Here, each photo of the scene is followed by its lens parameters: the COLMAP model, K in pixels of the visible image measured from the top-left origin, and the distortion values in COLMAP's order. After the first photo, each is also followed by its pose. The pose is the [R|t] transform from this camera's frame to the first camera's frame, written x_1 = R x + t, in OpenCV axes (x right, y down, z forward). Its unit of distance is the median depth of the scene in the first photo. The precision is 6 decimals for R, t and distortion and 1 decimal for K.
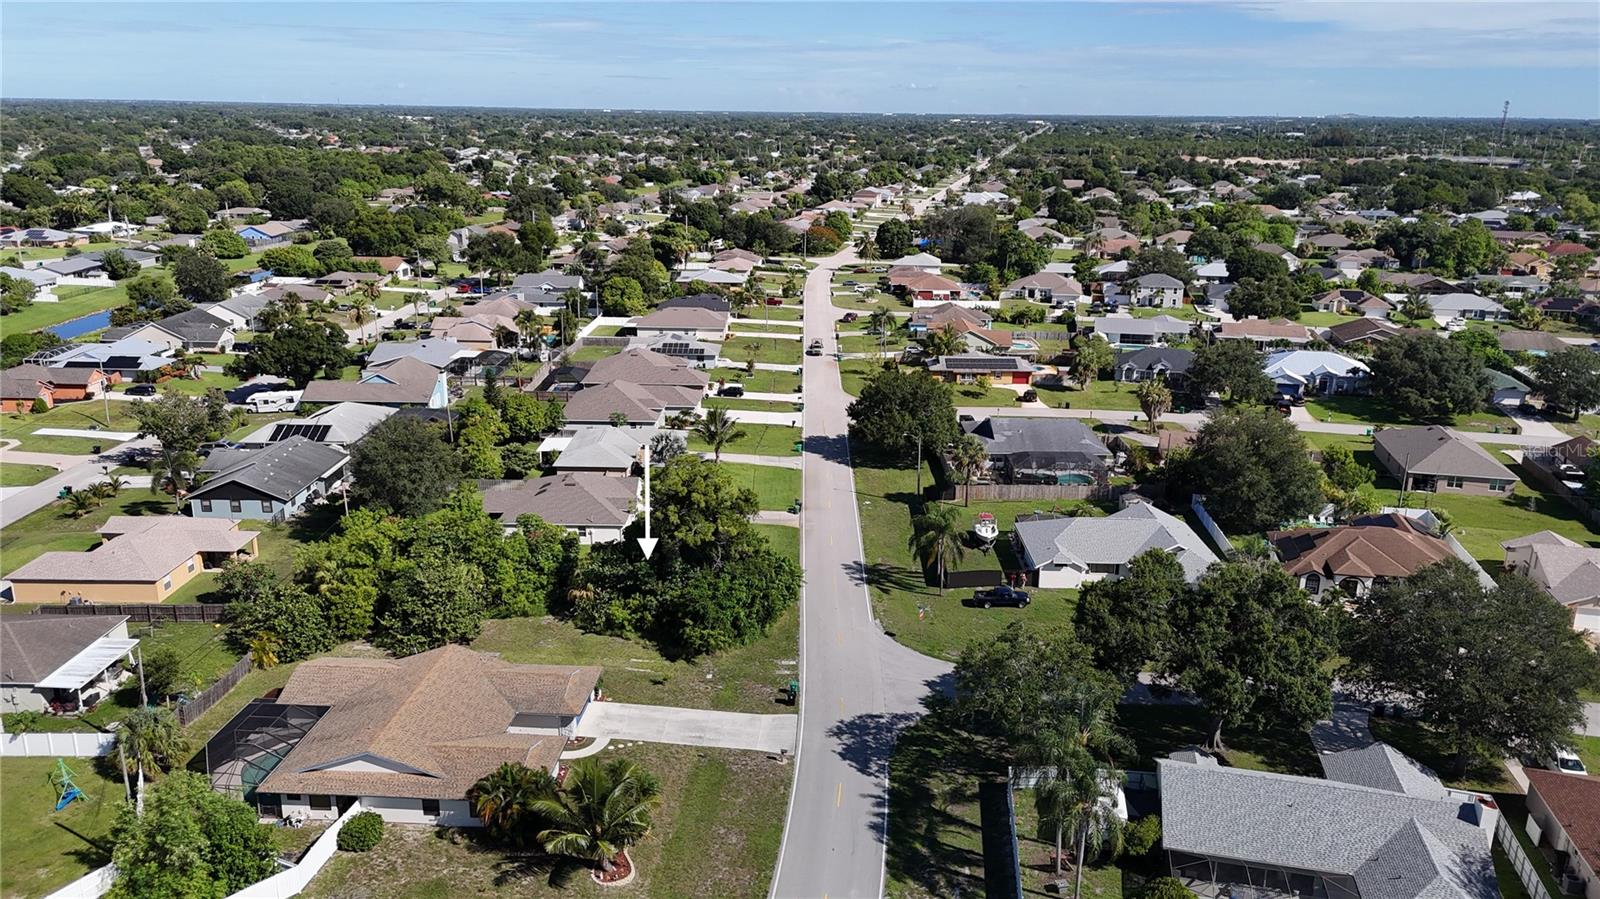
lens RADIAL K [[1161.4, 0, 800.9], [0, 1161.4, 483.2], [0, 0, 1]] dist [0.069259, -0.066791]
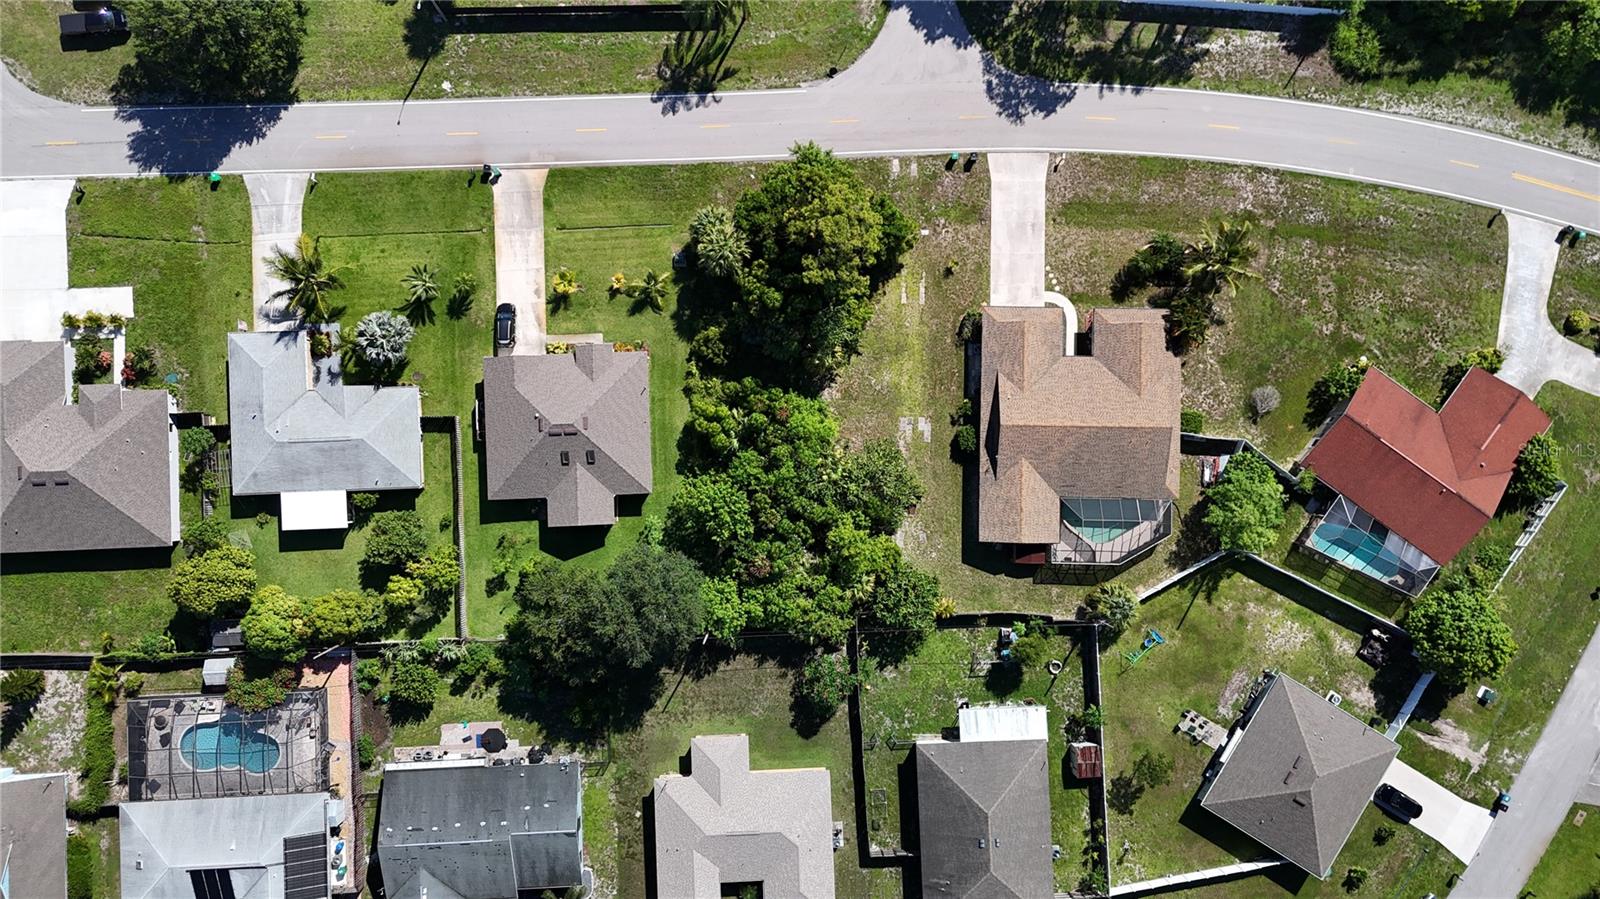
lens RADIAL K [[1166.9, 0, 833.6], [0, 1166.9, 452.1], [0, 0, 1]] dist [0.091783, -0.121987]
pose [[-0.044588, -0.998981, 0.007033, -0.153437], [0.277405, -0.005618, 0.960737, -0.501362], [-0.959718, 0.044789, 0.277373, 0.388705]]
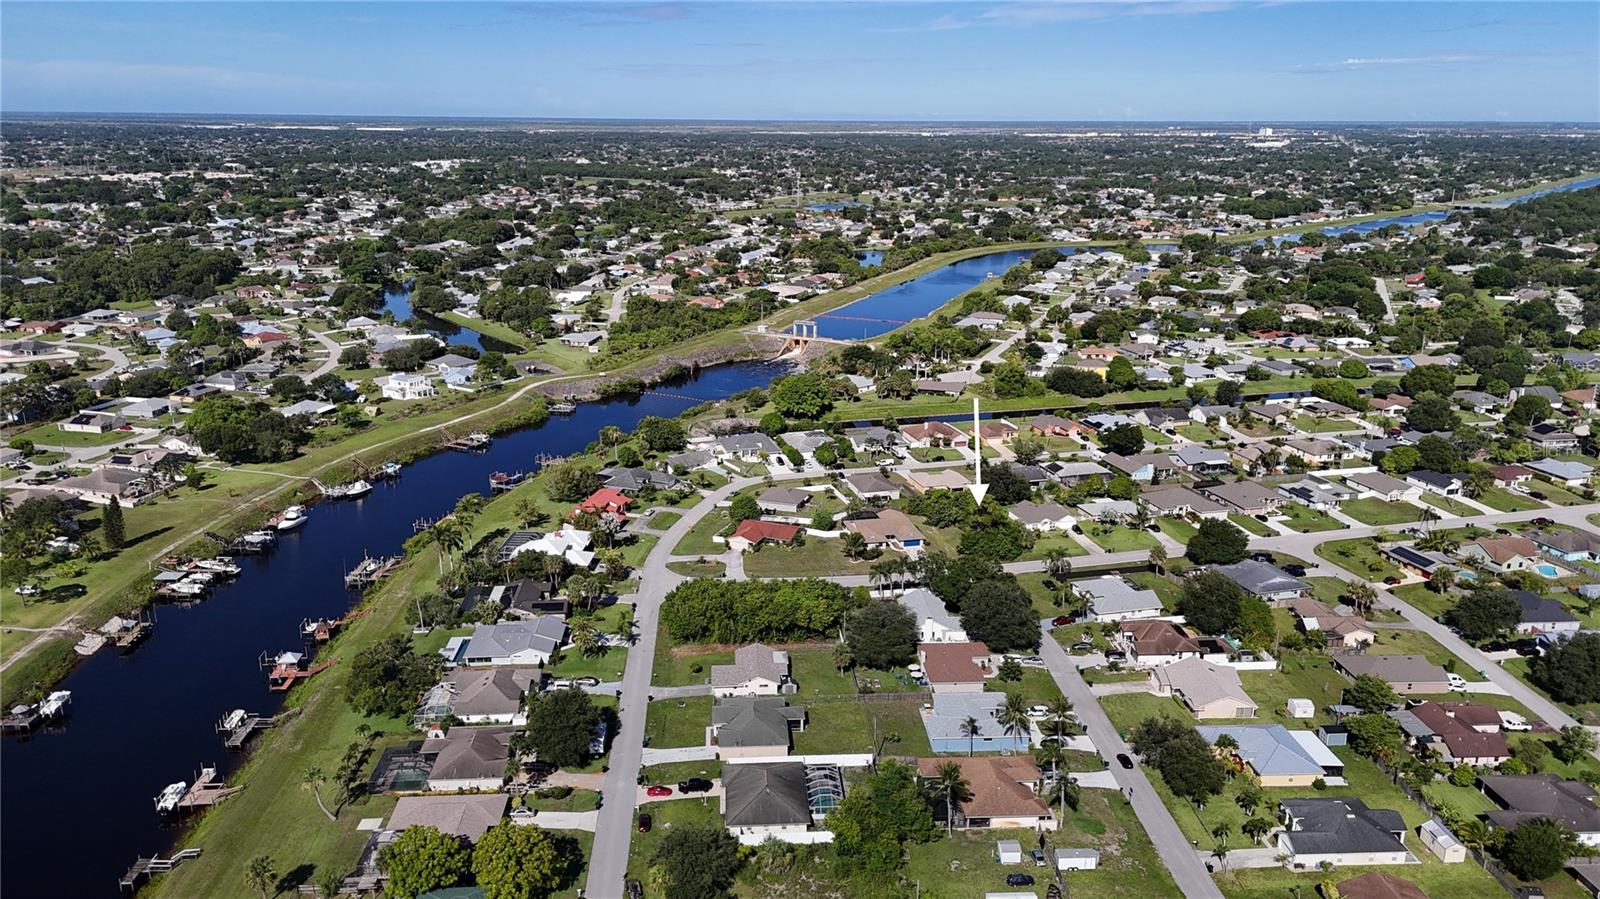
lens RADIAL K [[1170.9, 0, 799.6], [0, 1170.9, 458.0], [0, 0, 1]] dist [0.085271, -0.099181]
pose [[0.279203, 0.256681, -0.925289, 1.371121], [-0.293719, 0.940253, 0.172203, -0.263634], [0.914207, 0.223696, 0.337914, -0.273203]]
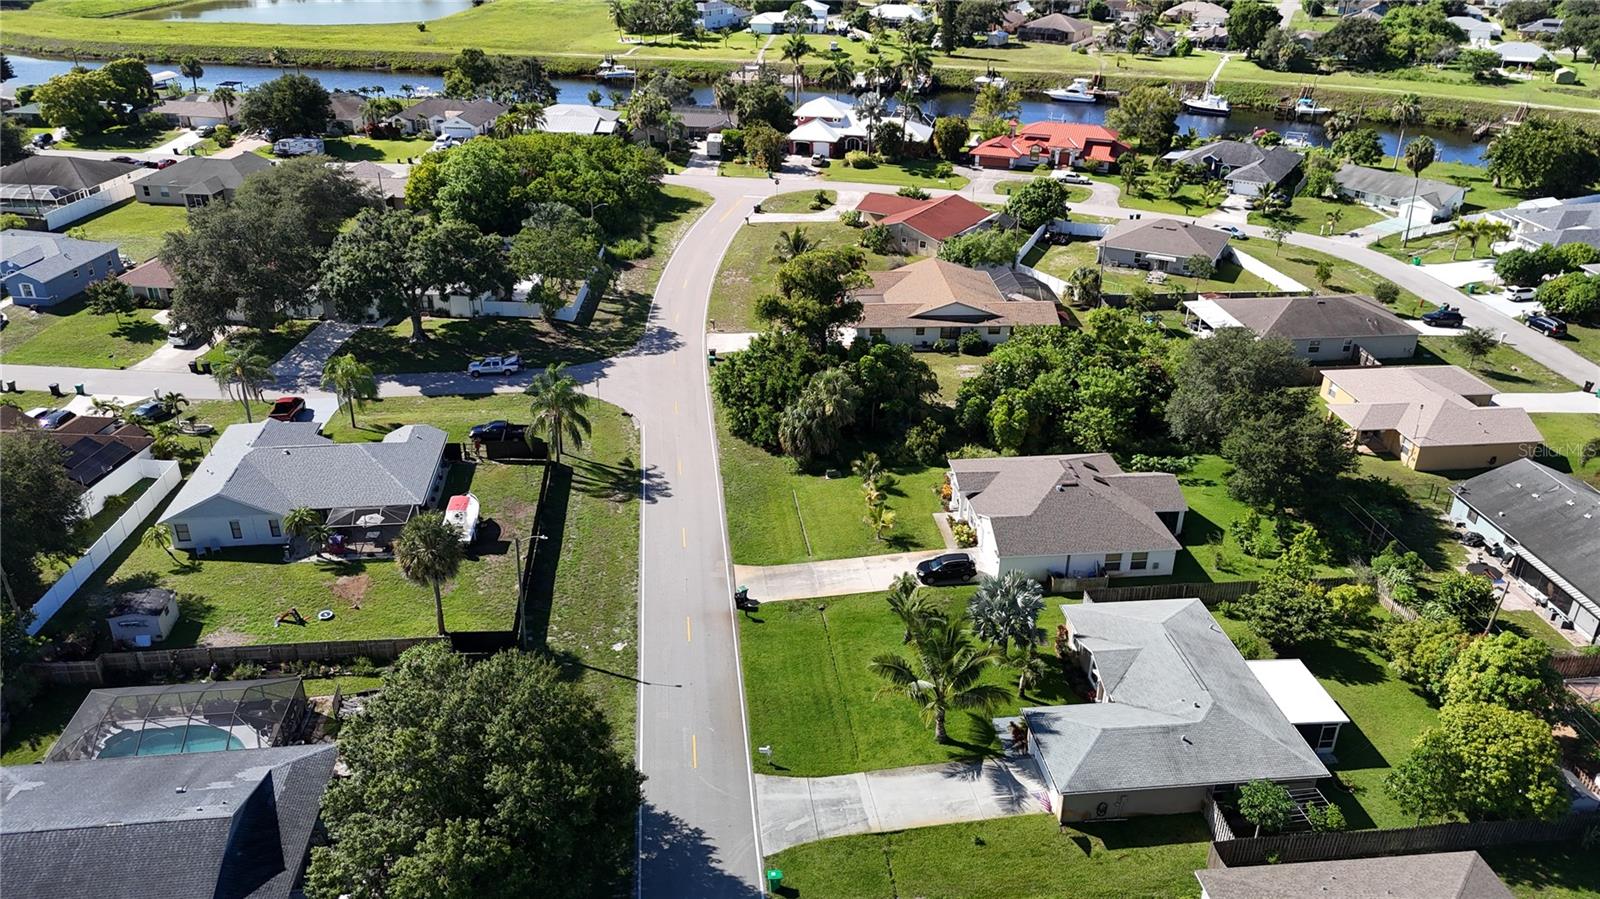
lens RADIAL K [[1161.4, 0, 800.9], [0, 1161.4, 483.2], [0, 0, 1]] dist [0.069259, -0.066791]
pose [[-0.992576, 0.034832, -0.116529, 0.024342], [-0.059198, 0.698597, 0.713062, -0.318669], [0.106244, 0.714667, -0.691349, 0.974787]]
